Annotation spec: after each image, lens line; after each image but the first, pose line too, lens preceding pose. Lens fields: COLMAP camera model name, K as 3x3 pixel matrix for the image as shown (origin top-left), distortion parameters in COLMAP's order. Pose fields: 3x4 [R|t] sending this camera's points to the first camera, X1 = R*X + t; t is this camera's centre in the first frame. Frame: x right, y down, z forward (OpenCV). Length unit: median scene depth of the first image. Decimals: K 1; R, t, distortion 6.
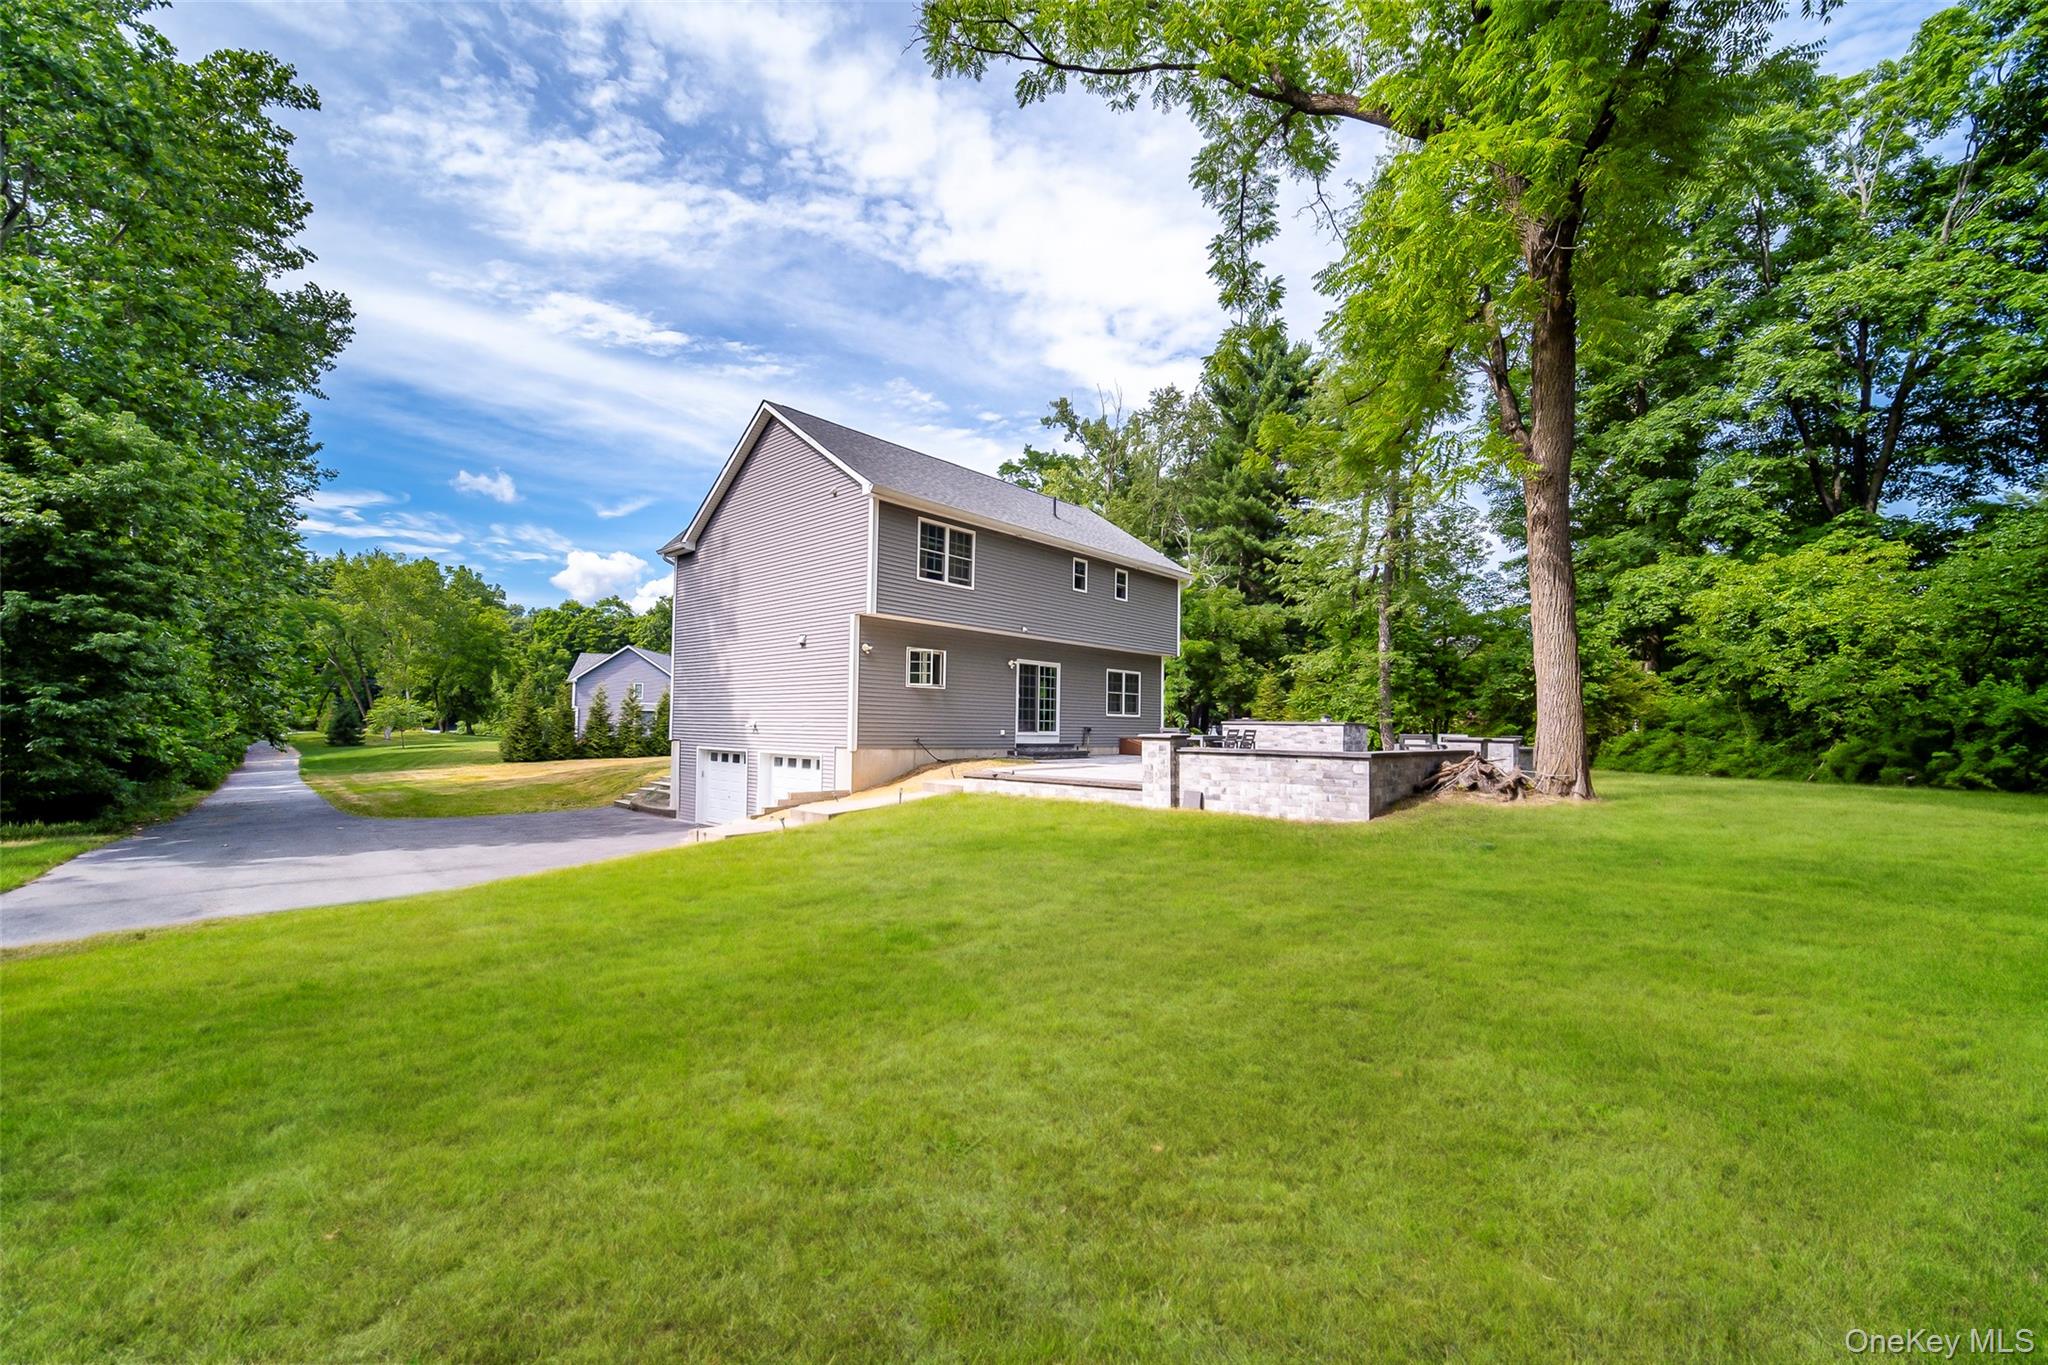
lens RADIAL K [[818.1, 0, 973.4], [0, 818.1, 725.4], [0, 0, 1]] dist [0.006950, 0.000524]
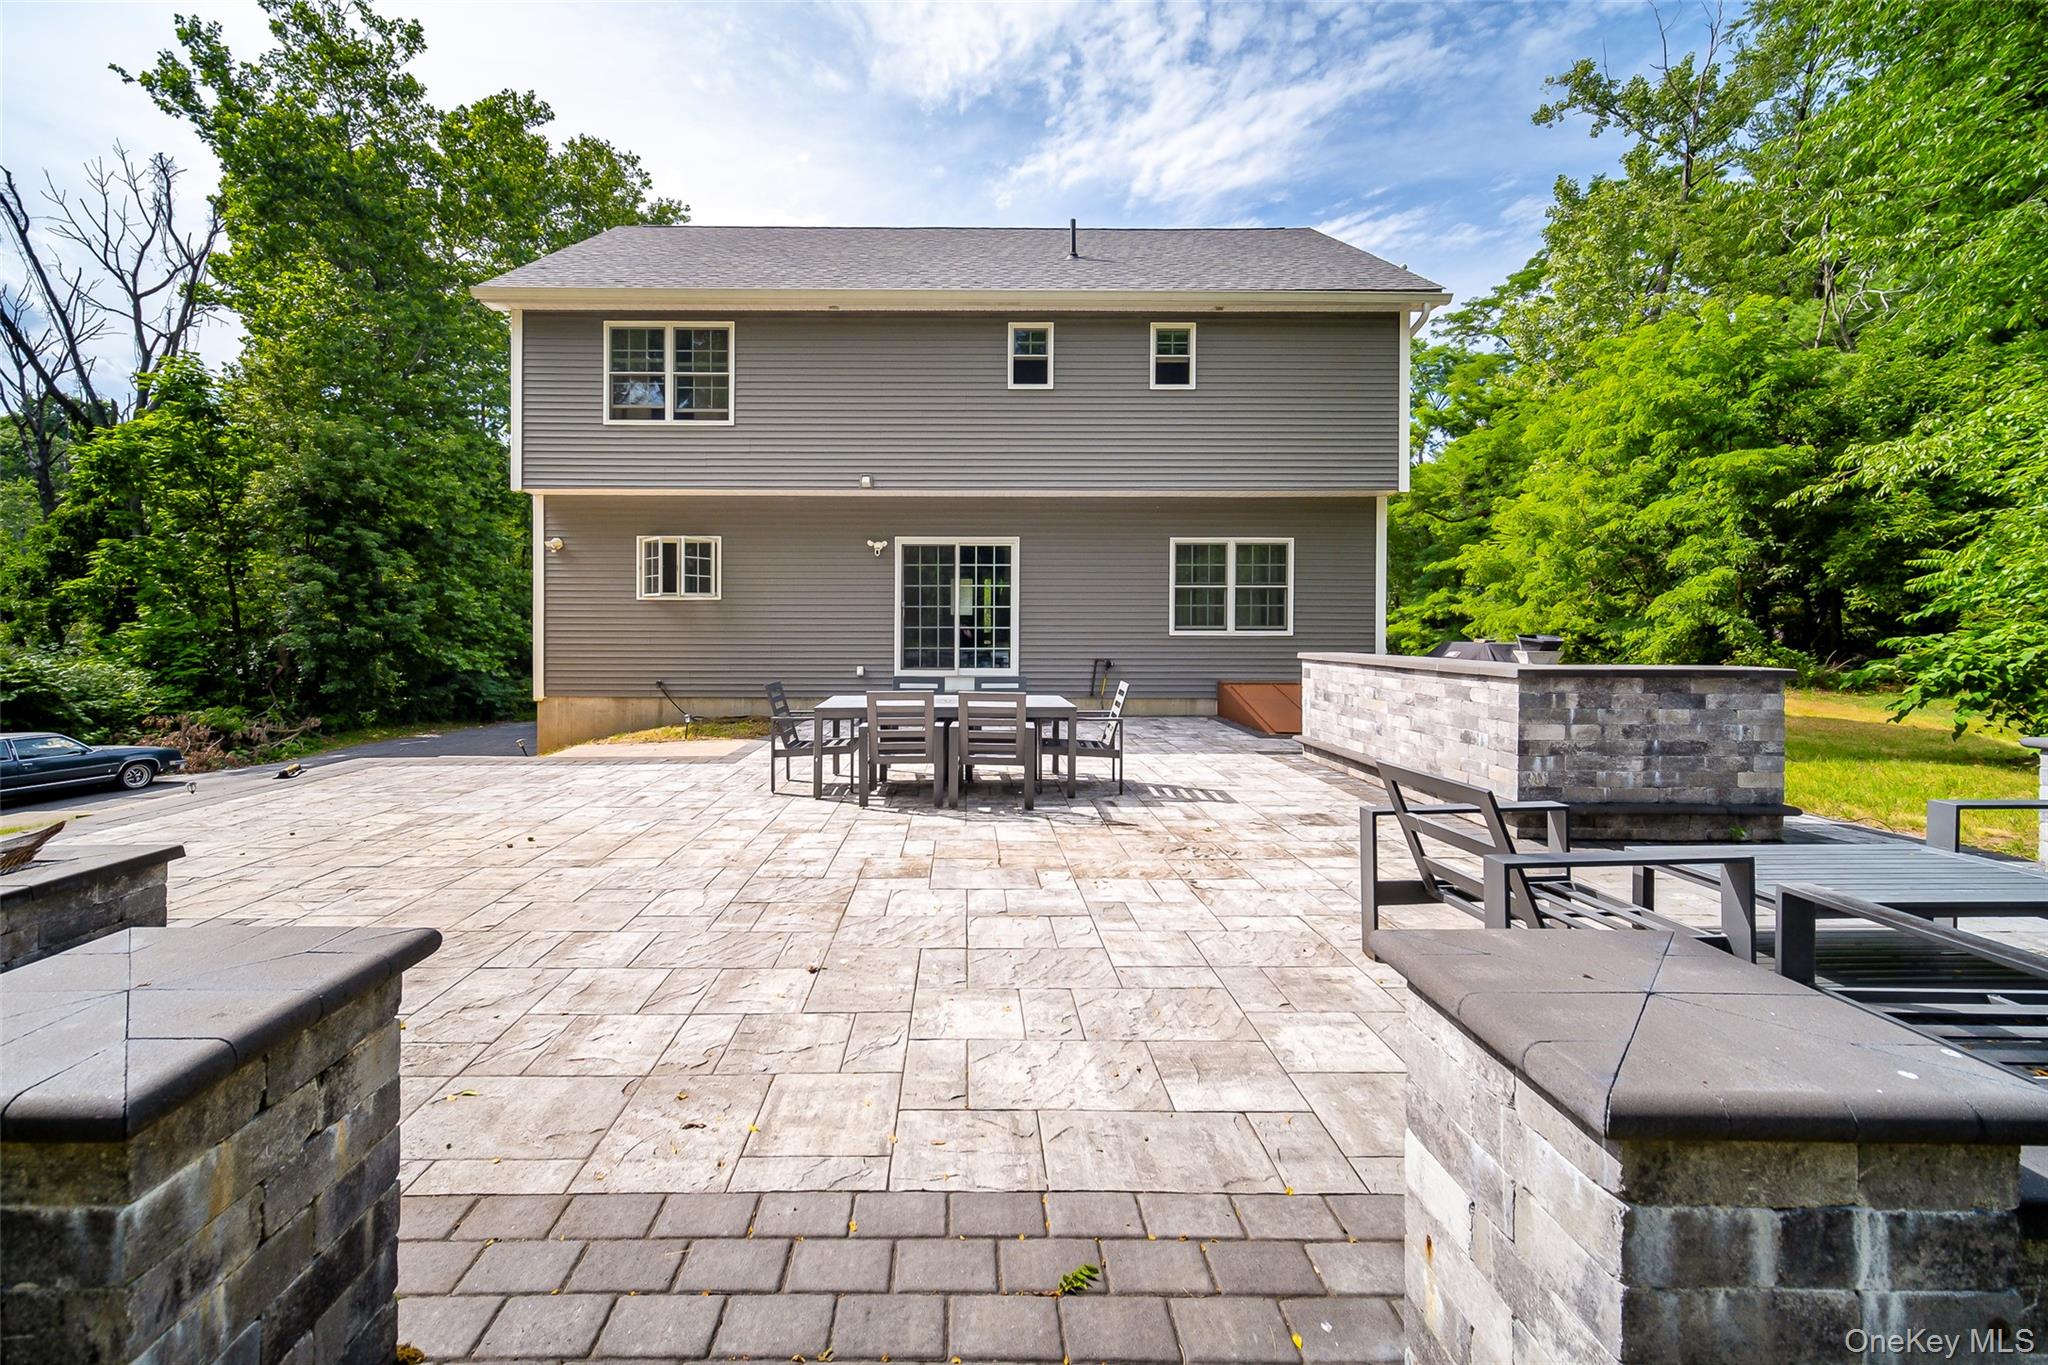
lens RADIAL K [[818.1, 0, 1001.2], [0, 818.1, 633.2], [0, 0, 1]] dist [0.006950, 0.000524]
pose [[0.703848, -0.009849, -0.710282, 0.483427], [0.011929, 0.999927, -0.002045, -0.014682], [0.710250, -0.007034, 0.703914, 0.654862]]
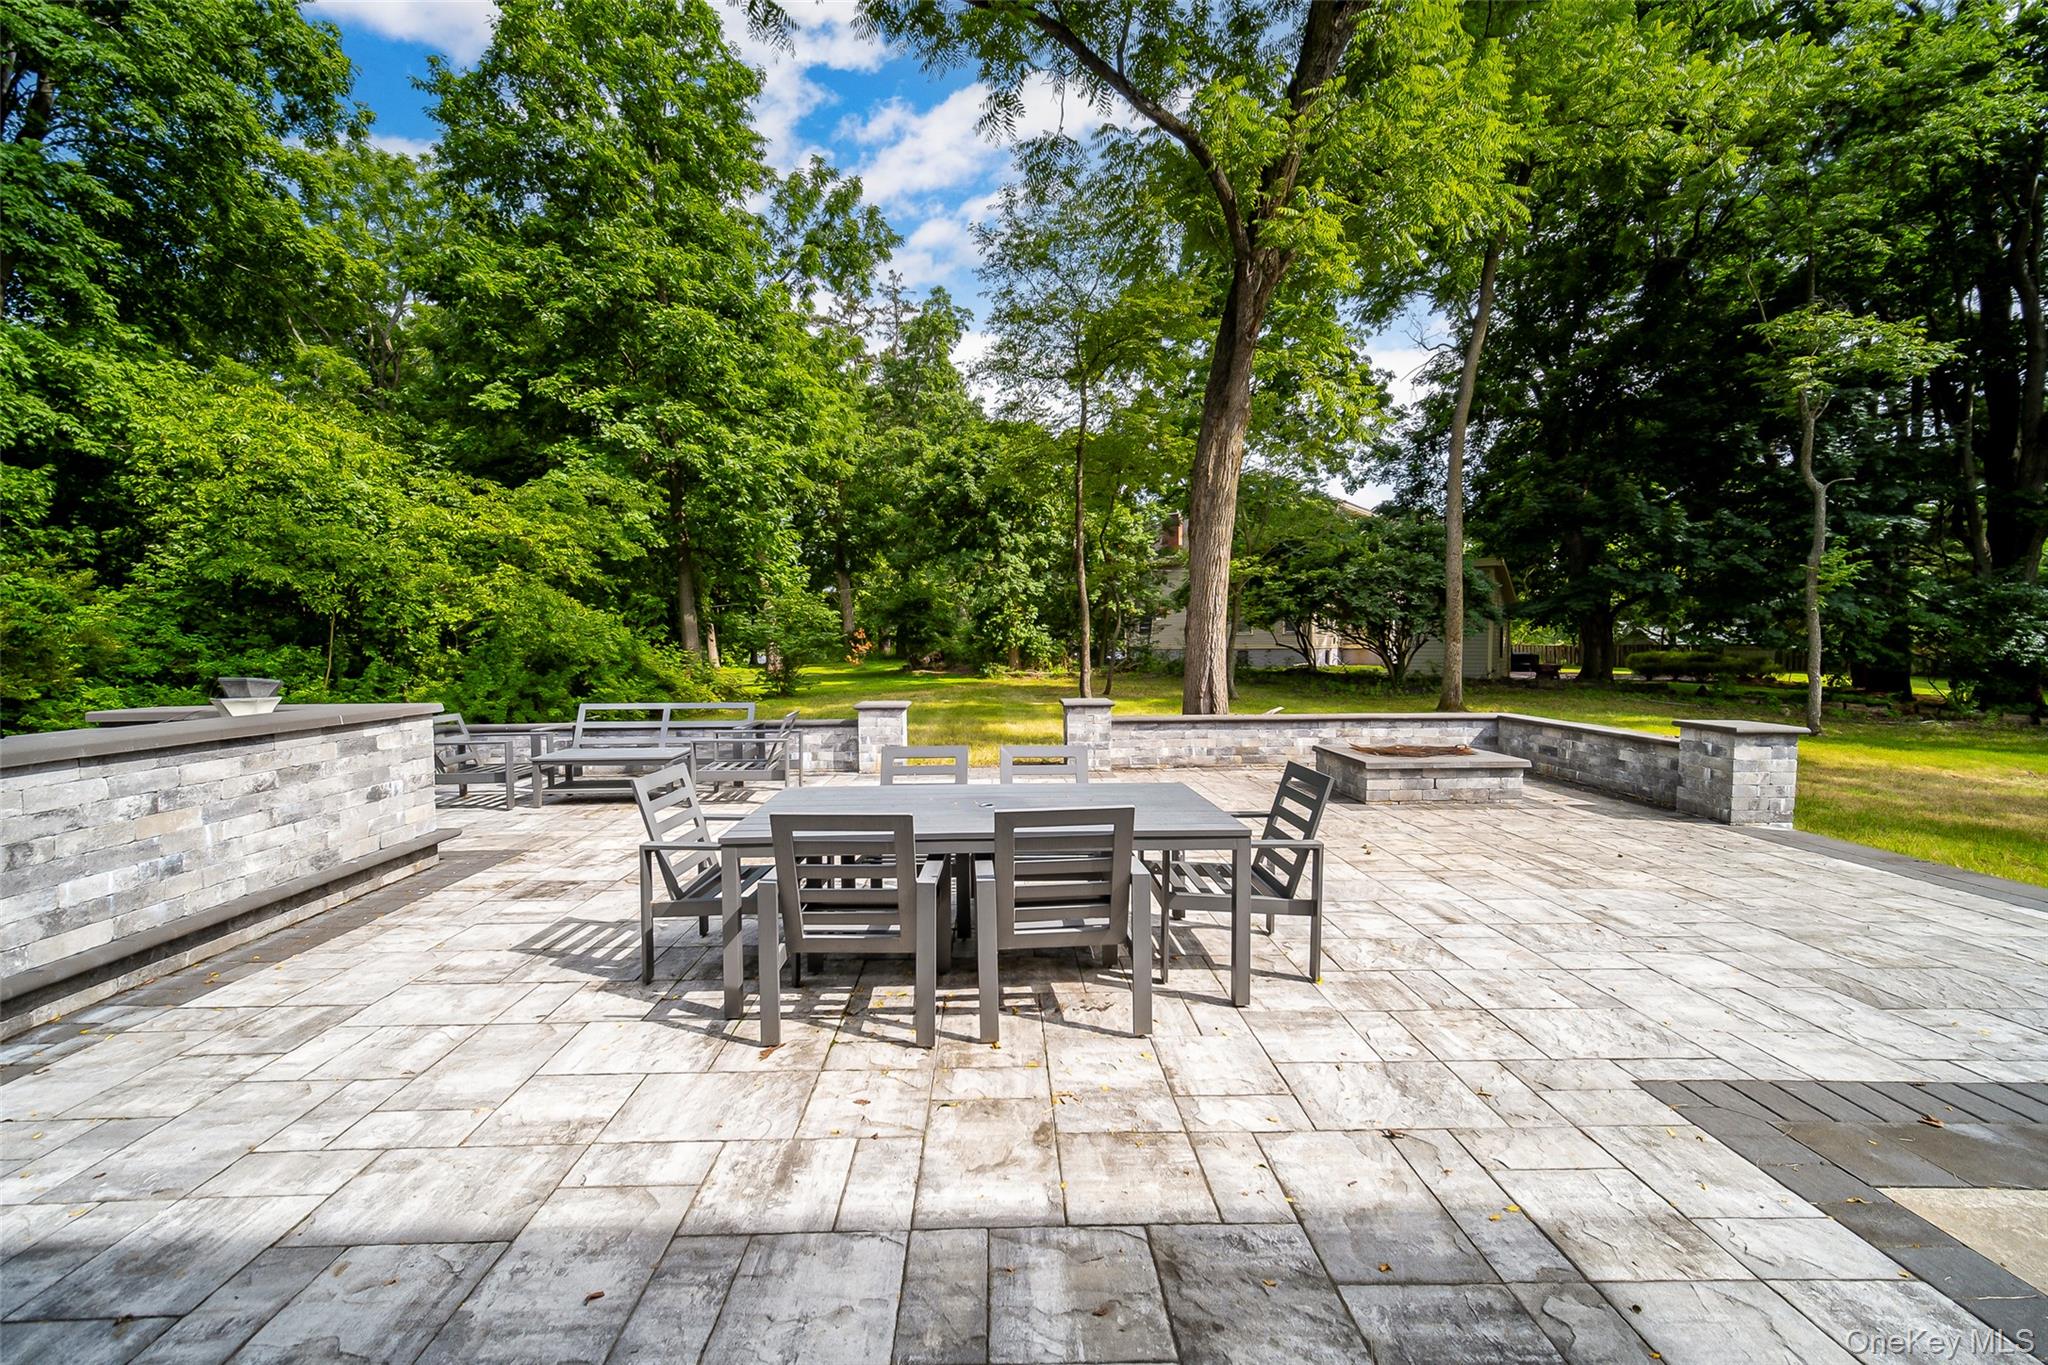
lens RADIAL K [[818.1, 0, 1014.8], [0, 818.1, 676.8], [0, 0, 1]] dist [0.006950, 0.000524]
pose [[-0.702915, -0.039833, 0.710157, 0.128730], [-0.007285, 0.998781, 0.048812, -0.024600], [-0.711236, 0.029137, -0.702349, 0.967618]]
